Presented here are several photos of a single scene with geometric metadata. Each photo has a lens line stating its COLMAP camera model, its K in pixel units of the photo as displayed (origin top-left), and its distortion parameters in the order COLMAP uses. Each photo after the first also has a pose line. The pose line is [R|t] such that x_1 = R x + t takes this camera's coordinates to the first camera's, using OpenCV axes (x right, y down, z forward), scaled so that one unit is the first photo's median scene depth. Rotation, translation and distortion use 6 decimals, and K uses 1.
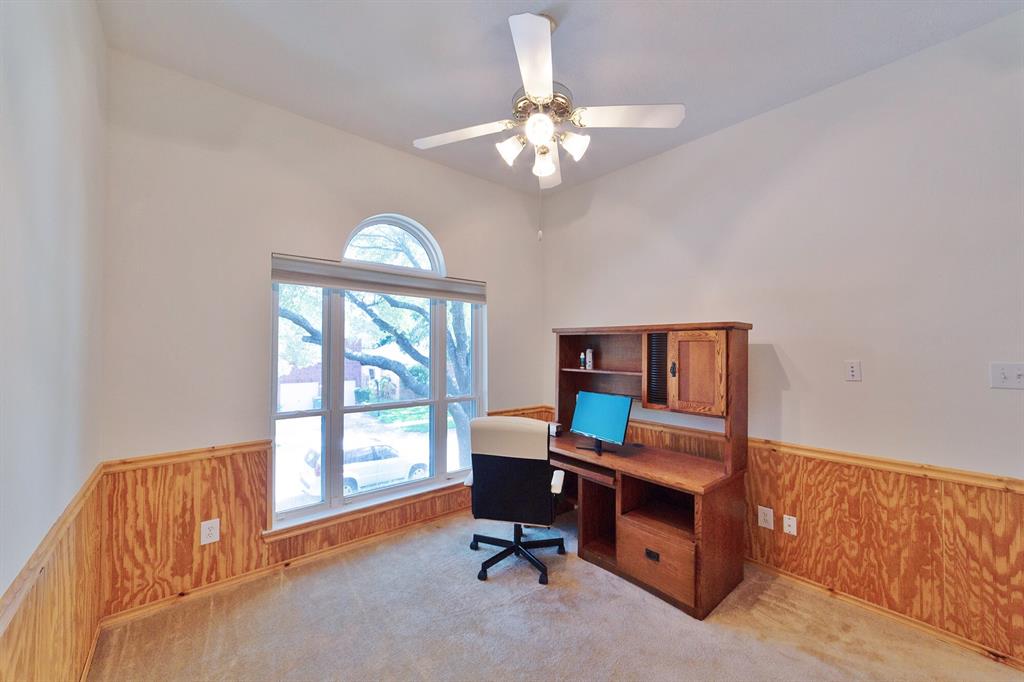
lens RADIAL K [[390.7, 0, 516.5], [0, 390.7, 339.7], [0, 0, 1]] dist [-0.023796, 0.010140]
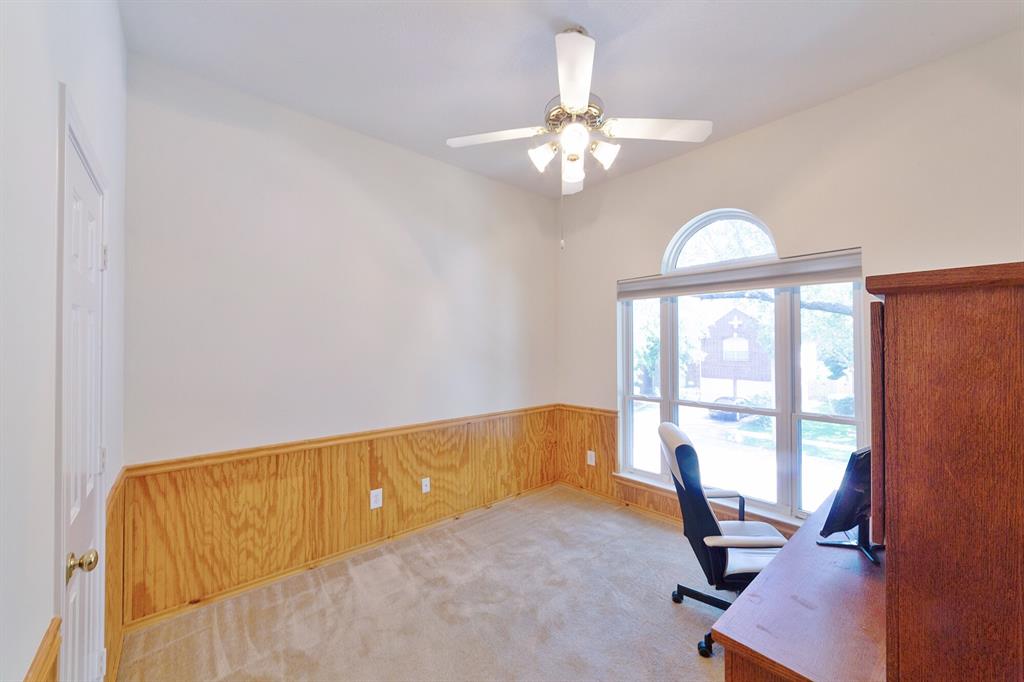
lens RADIAL K [[390.7, 0, 516.5], [0, 390.7, 339.7], [0, 0, 1]] dist [-0.023796, 0.010140]
pose [[0.021056, -0.015397, -0.999660, 0.821525], [0.020985, 0.999668, -0.014955, 0.007055], [0.999558, -0.020663, 0.021372, 0.612262]]
